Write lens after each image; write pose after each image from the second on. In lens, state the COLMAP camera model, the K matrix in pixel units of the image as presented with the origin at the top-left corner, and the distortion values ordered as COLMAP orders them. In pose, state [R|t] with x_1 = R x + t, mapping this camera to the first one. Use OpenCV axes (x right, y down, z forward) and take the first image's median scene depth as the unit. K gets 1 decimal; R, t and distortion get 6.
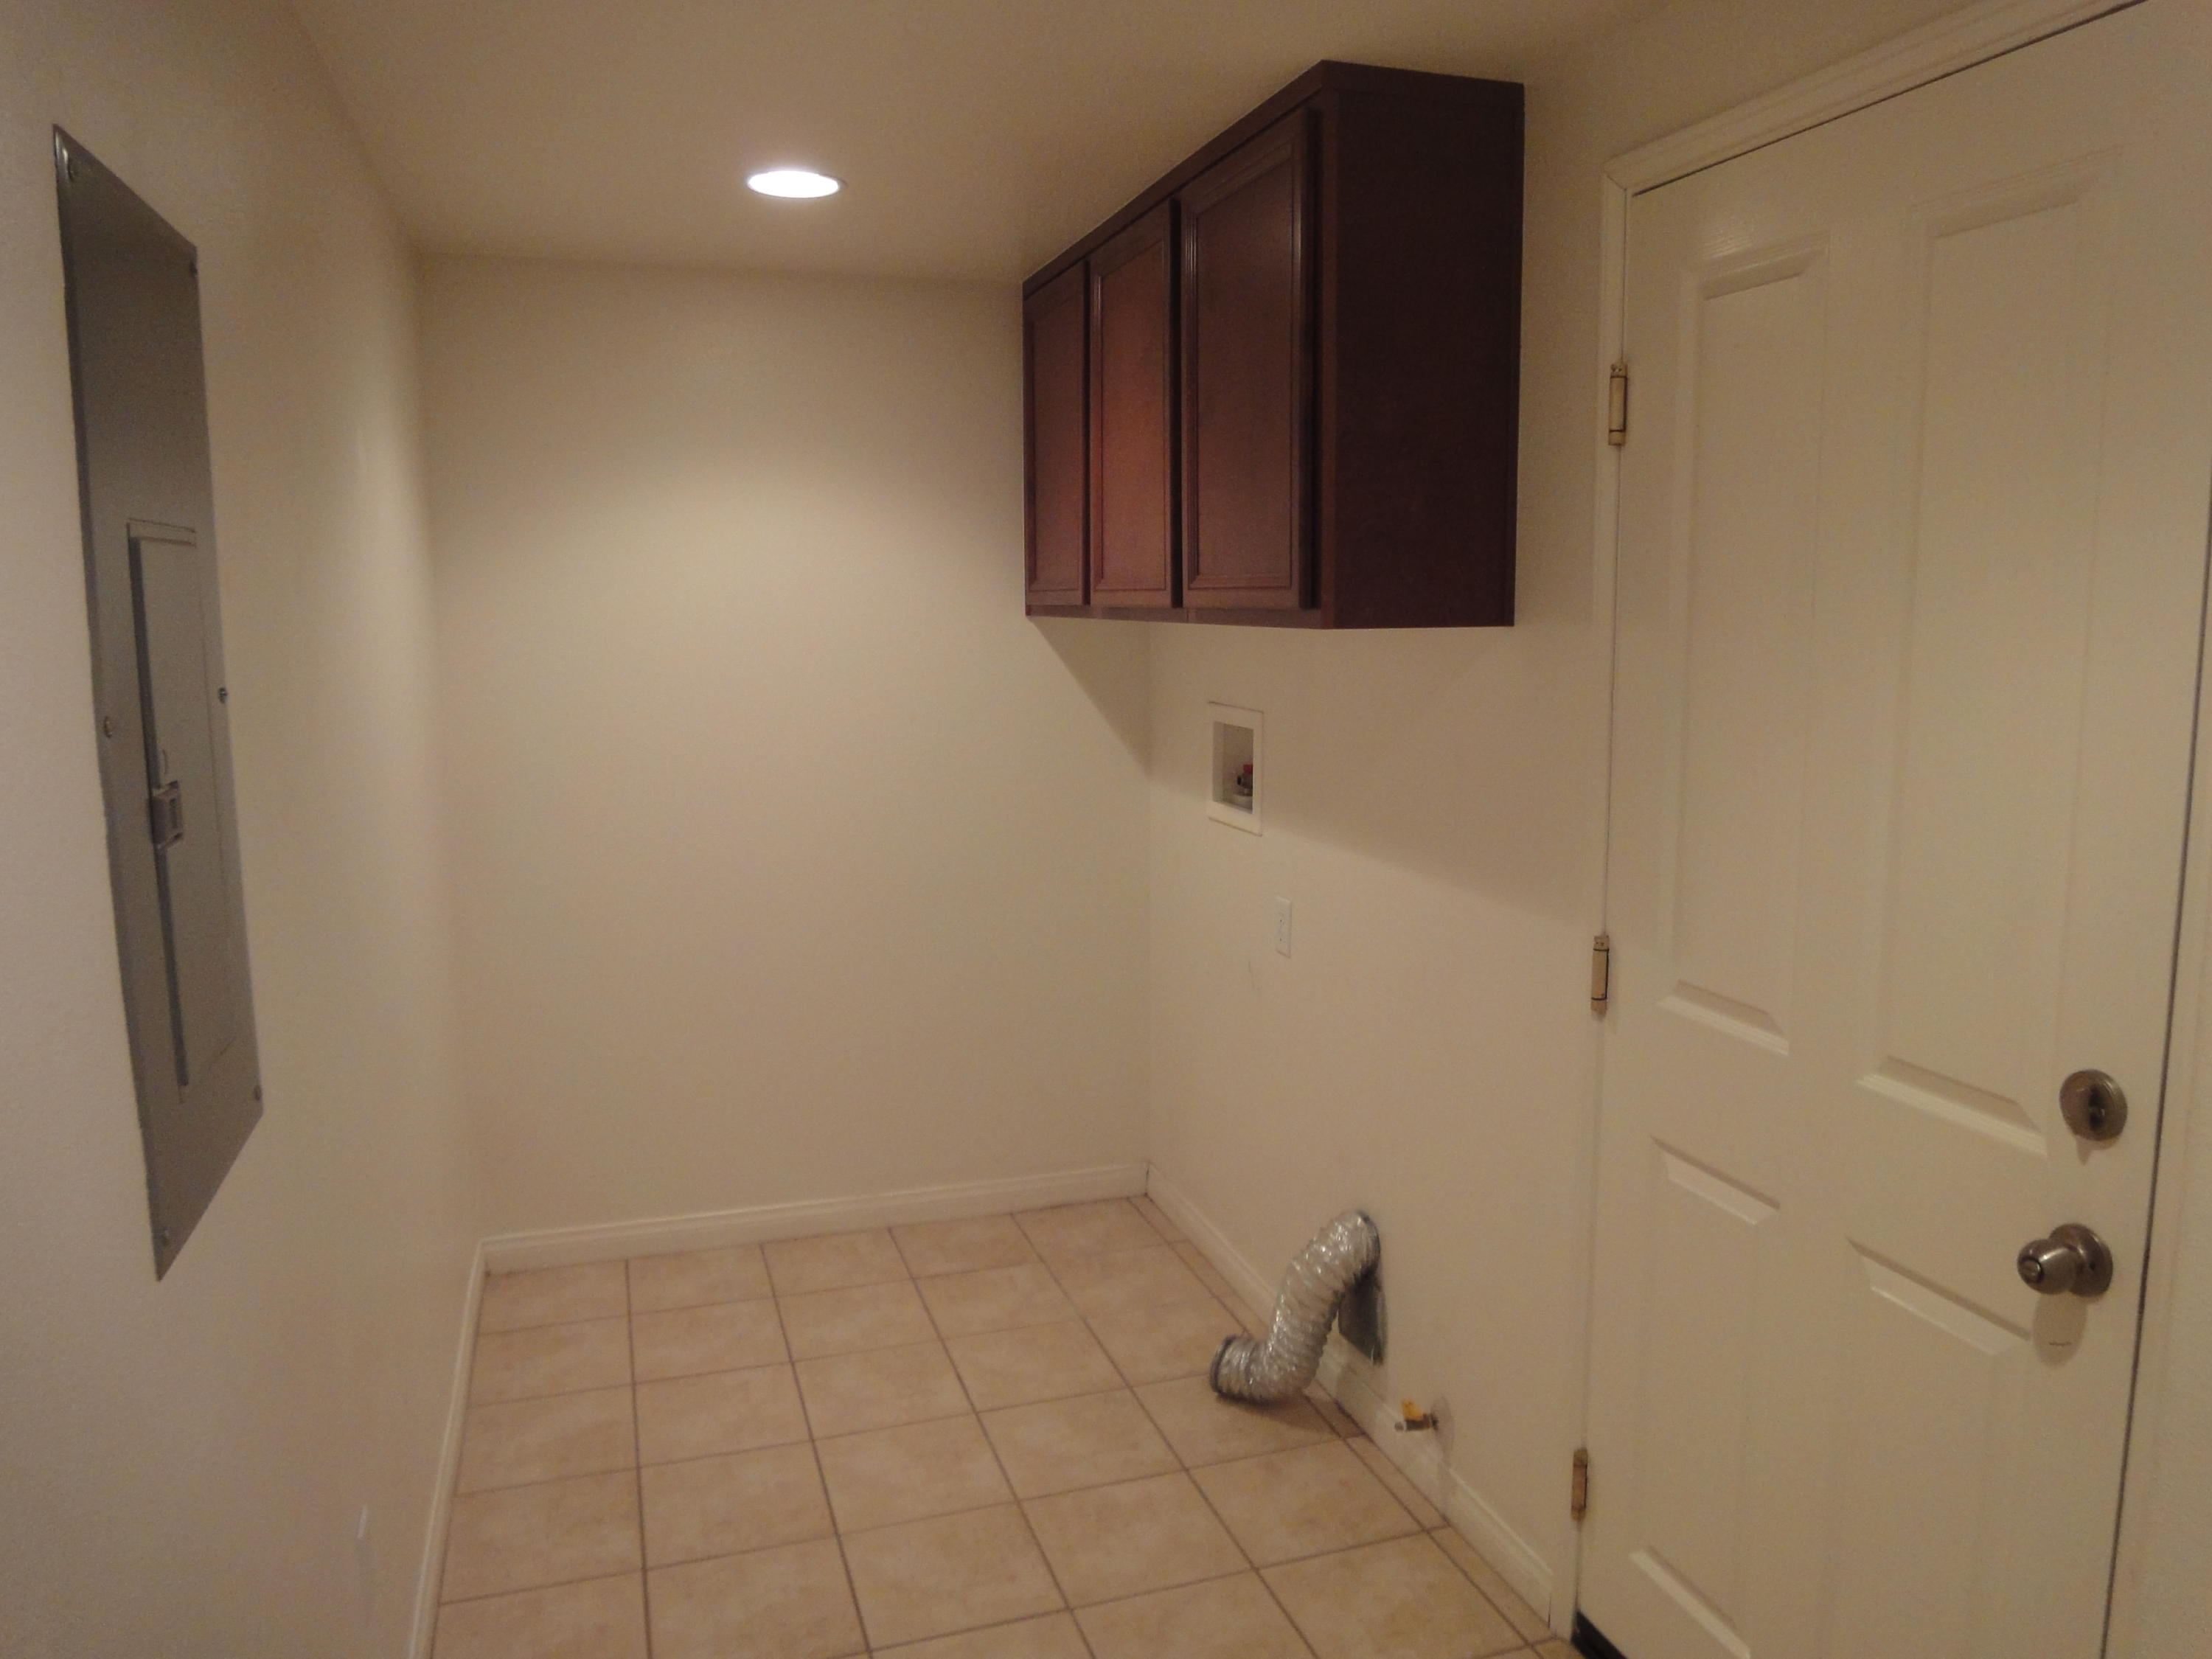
lens RADIAL K [[1562.5, 0, 1107.8], [0, 1562.5, 821.8], [0, 0, 1]] dist [-0.041192, -0.000980]
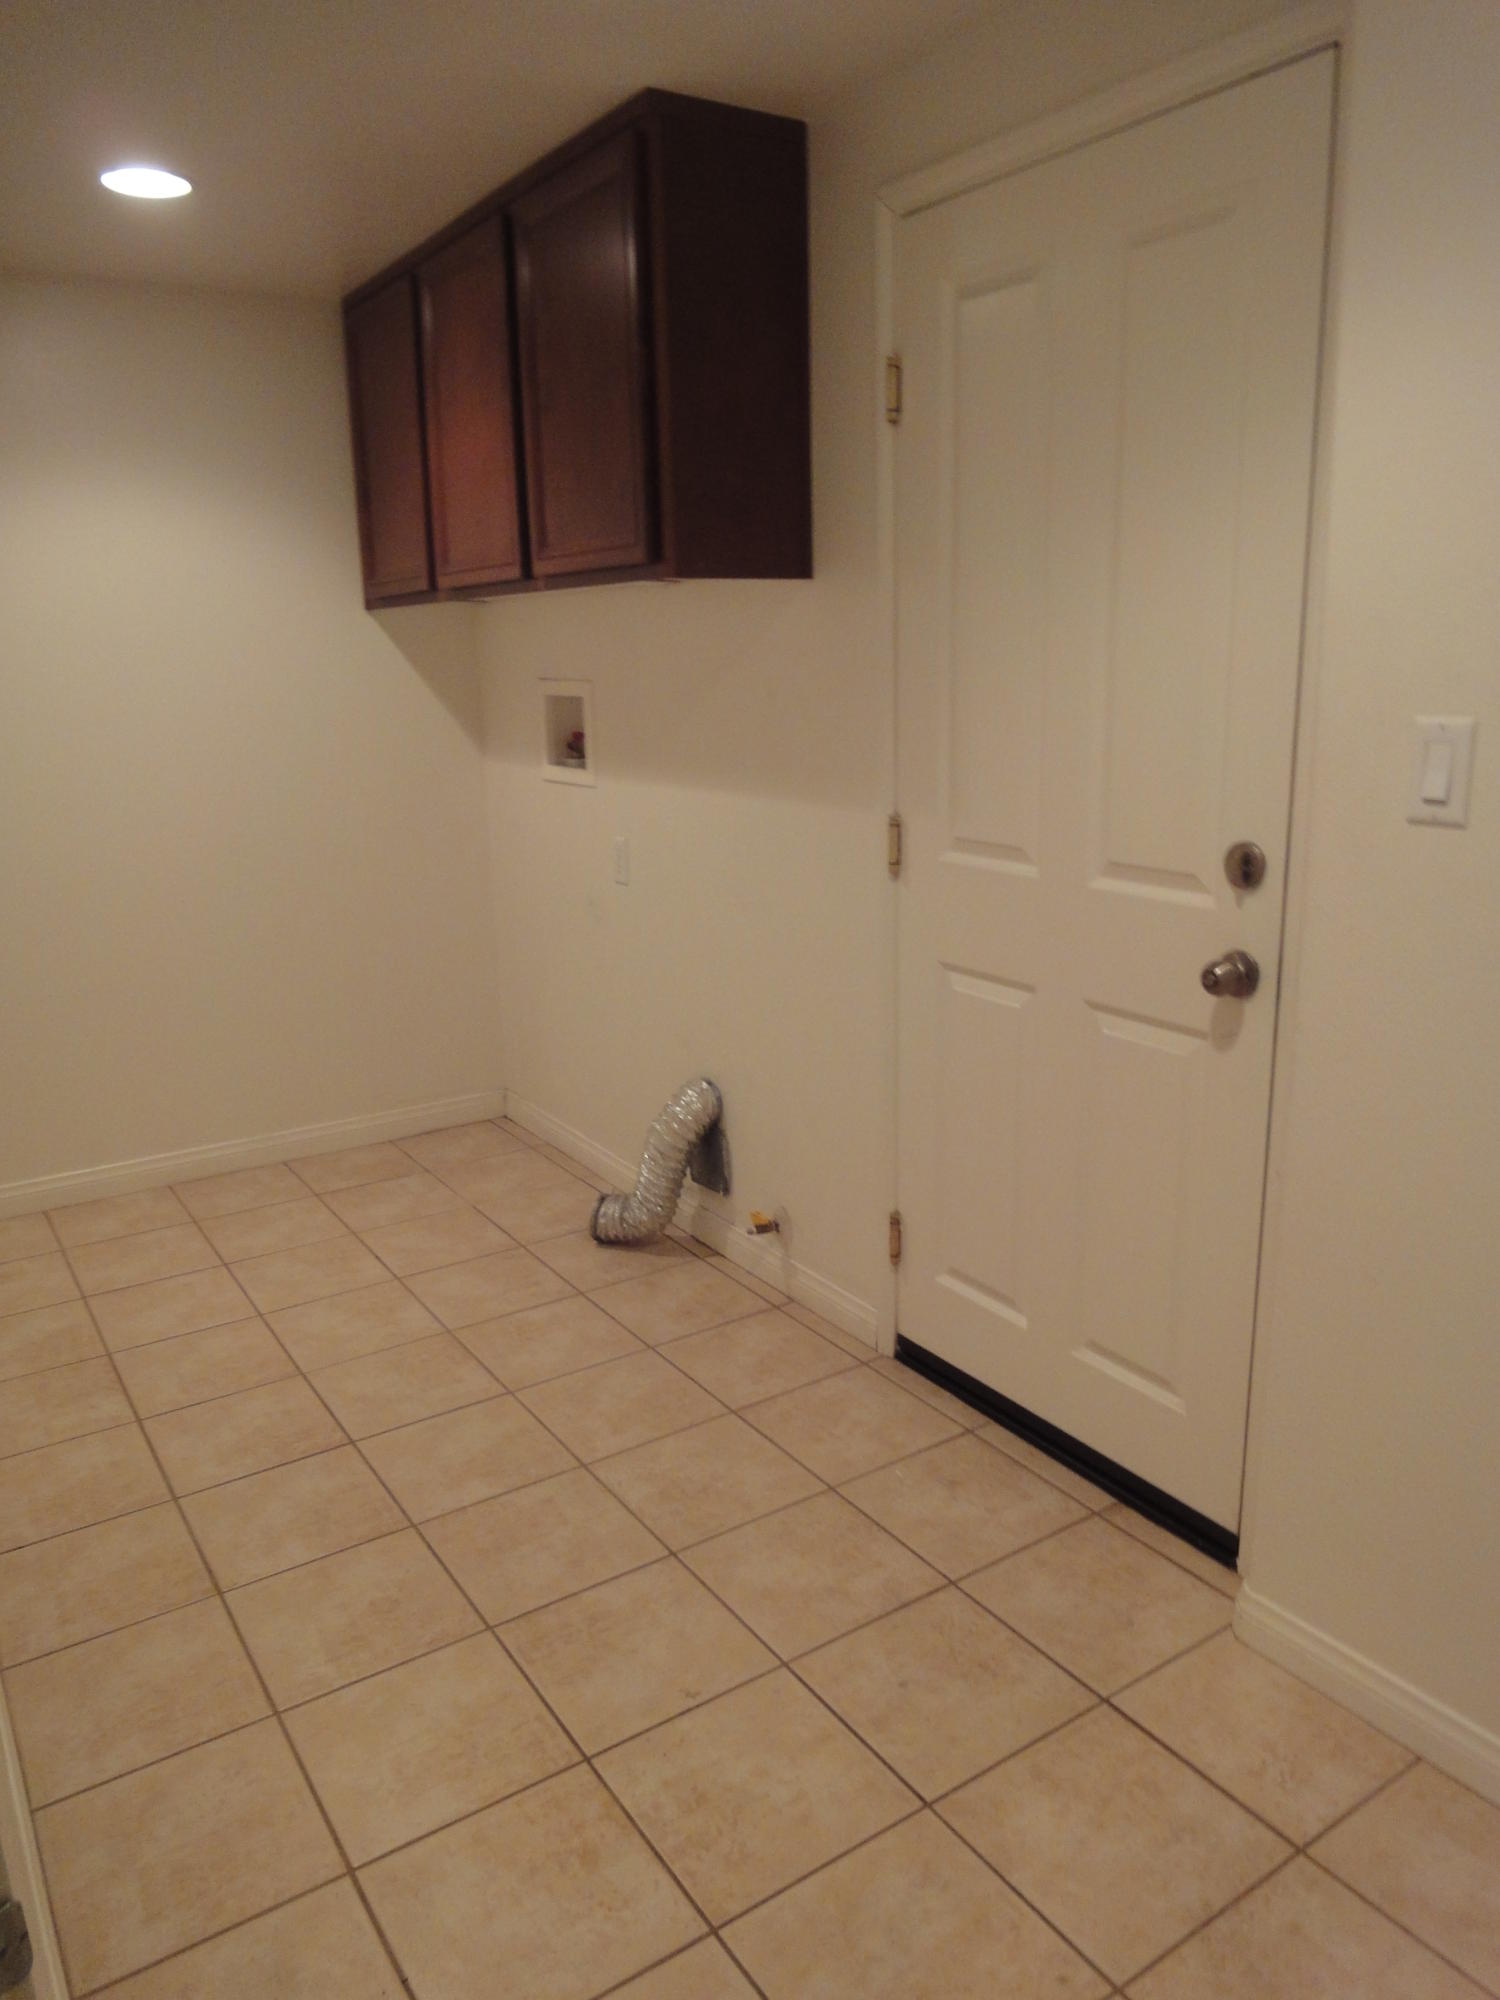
lens RADIAL K [[1404.8, 0, 758.0], [0, 1404.8, 1009.4], [0, 0, 1]] dist [-0.050521, 0.018461]
pose [[0.964902, -0.082288, 0.249384, -0.072908], [0.053668, 0.991386, 0.119473, 0.065069], [-0.257066, -0.101896, 0.961007, -0.085810]]
